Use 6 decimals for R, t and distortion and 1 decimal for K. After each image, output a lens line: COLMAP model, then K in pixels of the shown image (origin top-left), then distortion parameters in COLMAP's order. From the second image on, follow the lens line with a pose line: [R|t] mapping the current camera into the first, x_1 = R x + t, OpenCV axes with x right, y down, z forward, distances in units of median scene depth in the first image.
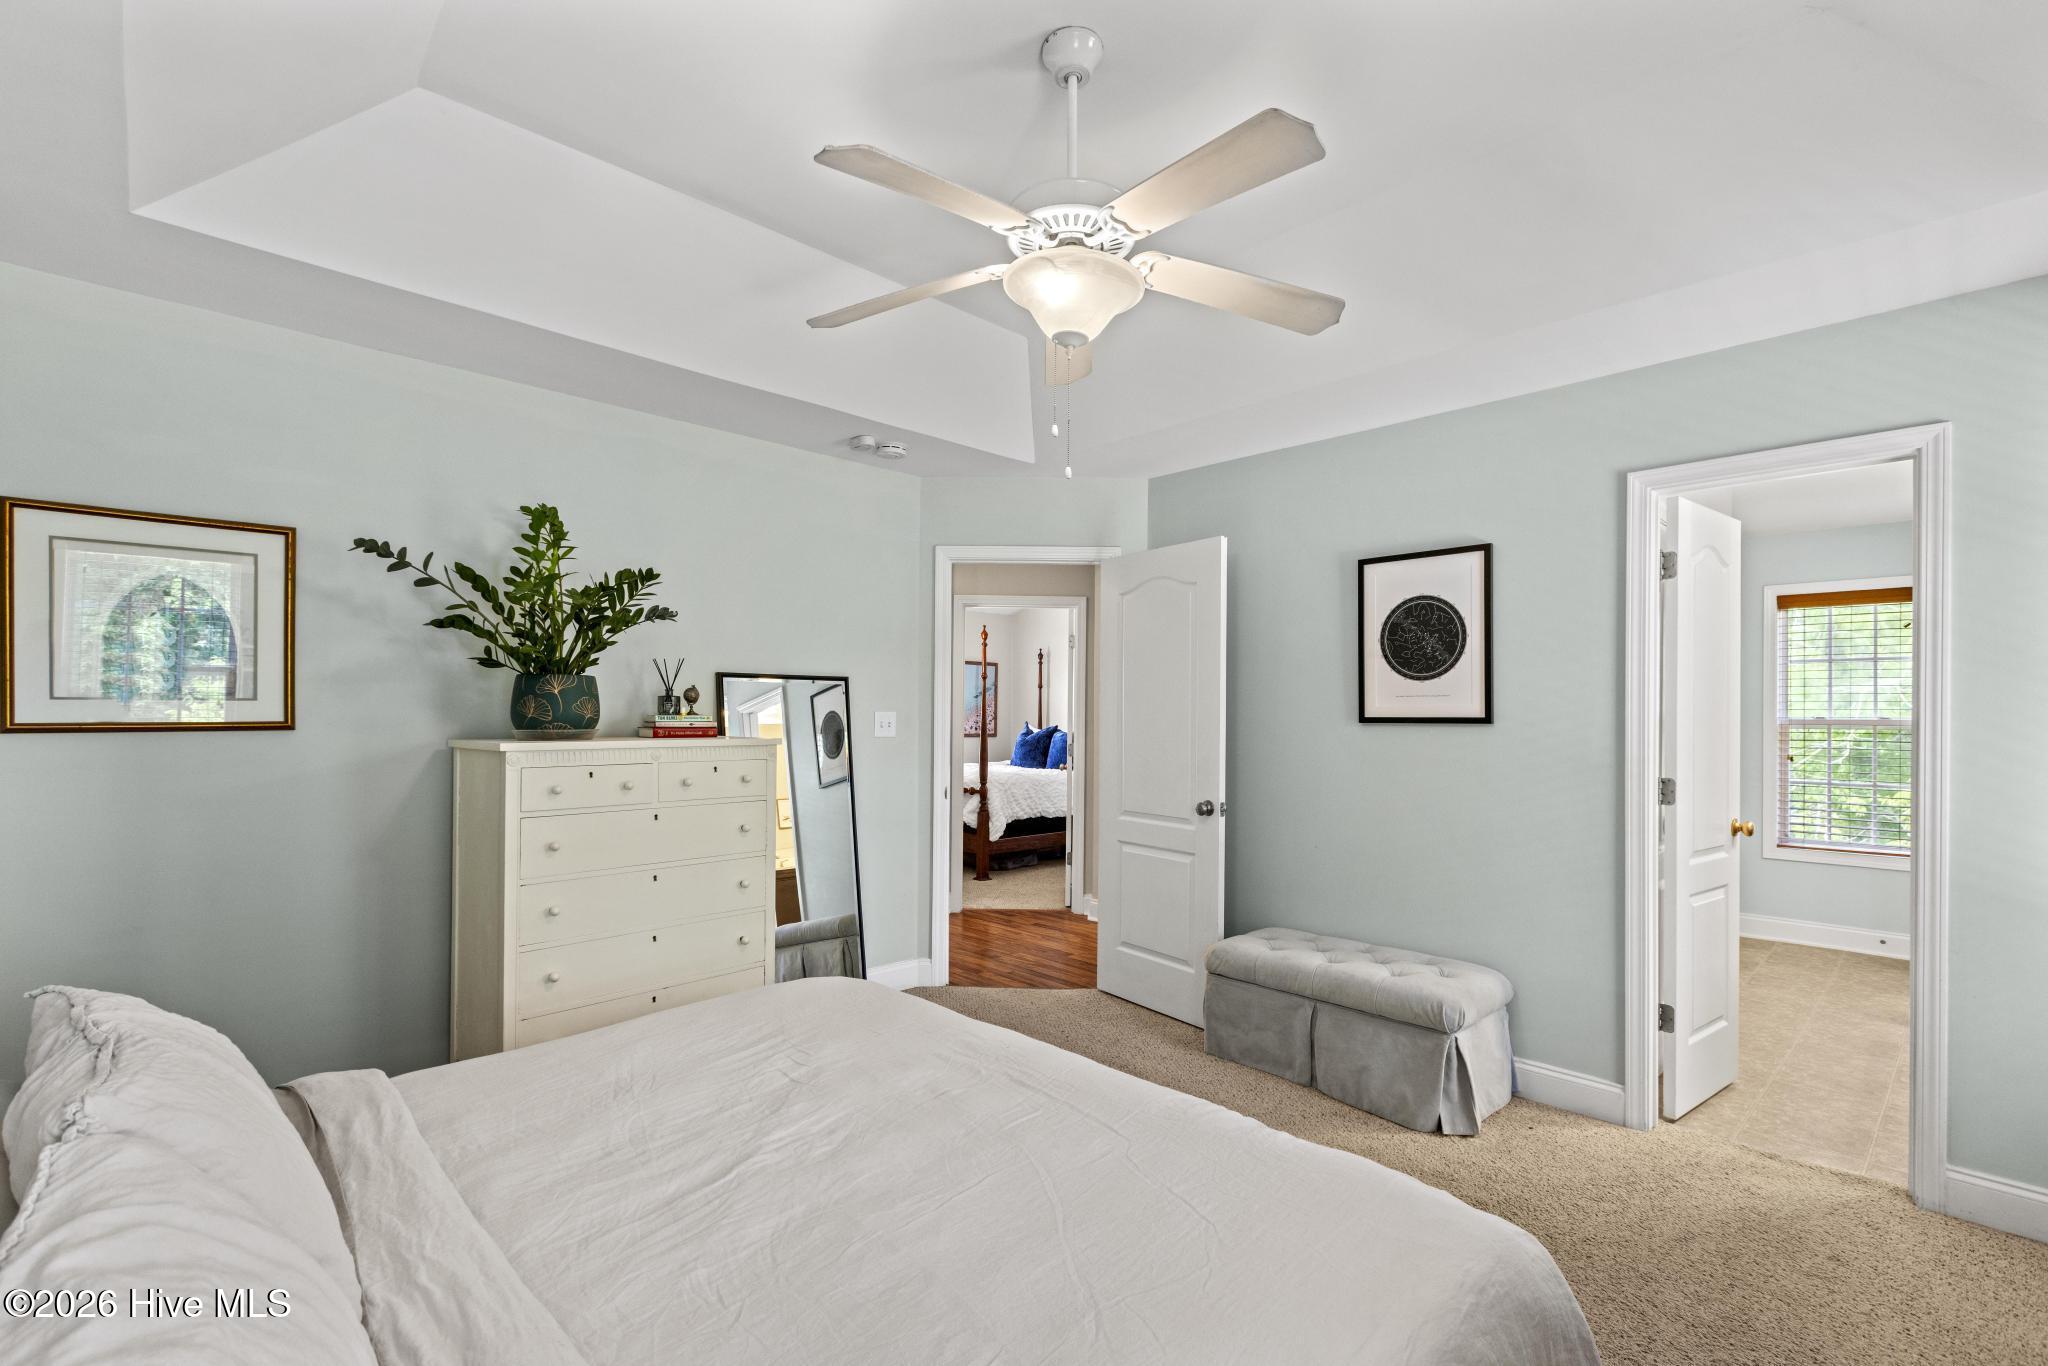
lens RADIAL K [[927.5, 0, 1021.9], [0, 927.5, 704.4], [0, 0, 1]] dist [0.018550, 0.000206]
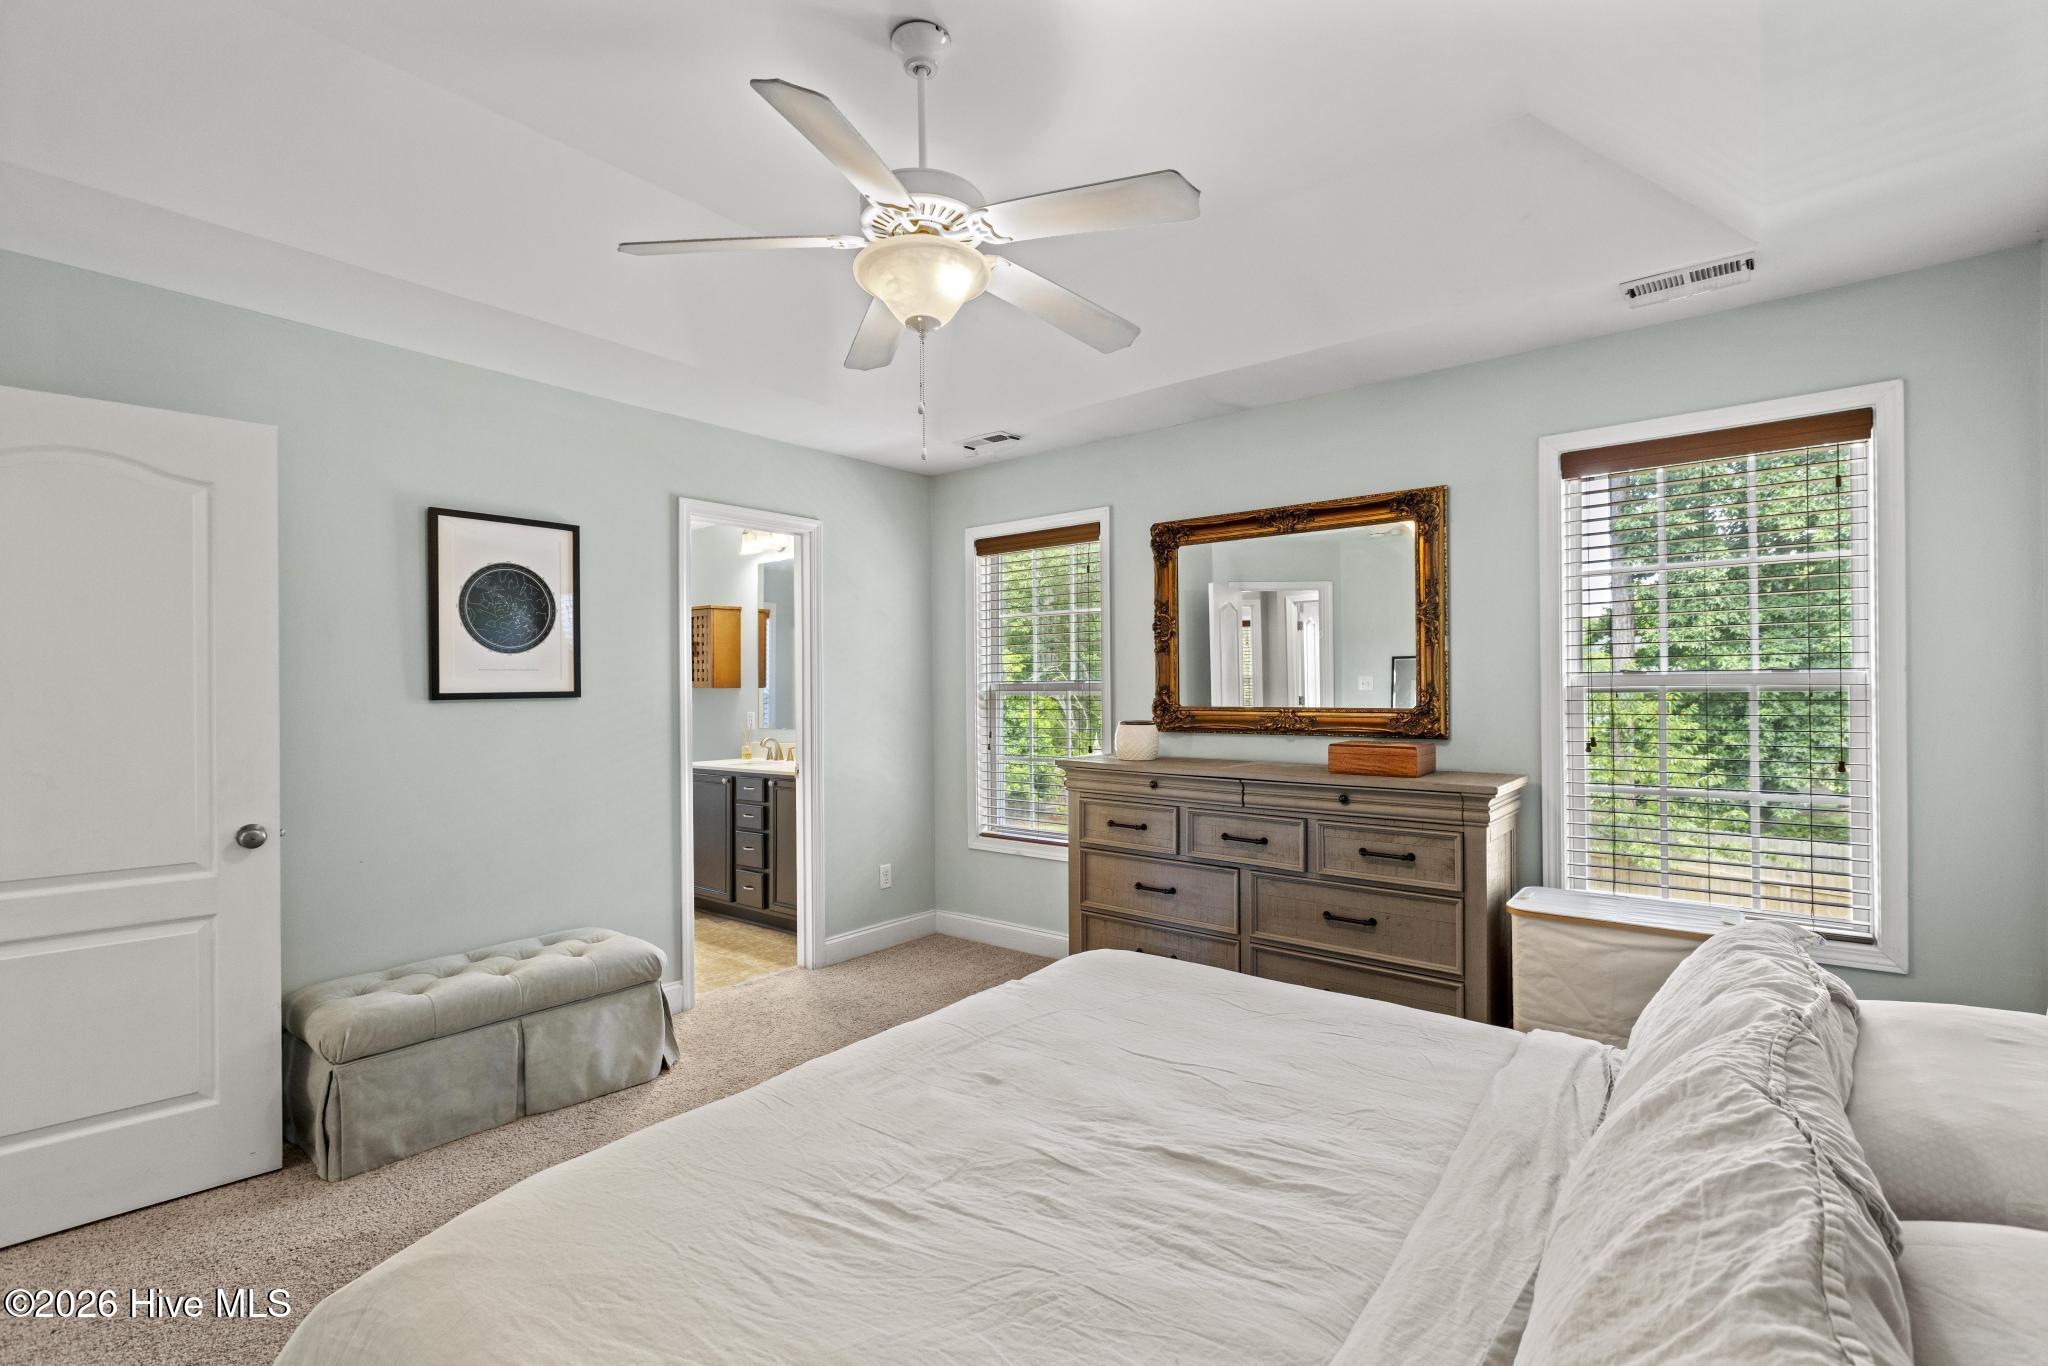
lens RADIAL K [[927.5, 0, 1024.1], [0, 927.5, 683.1], [0, 0, 1]] dist [0.018550, 0.000206]
pose [[-0.109452, 0.001477, 0.993991, -0.578306], [0.003821, 0.999992, -0.001065, 0.007777], [-0.993985, 0.003681, -0.109457, 0.596061]]
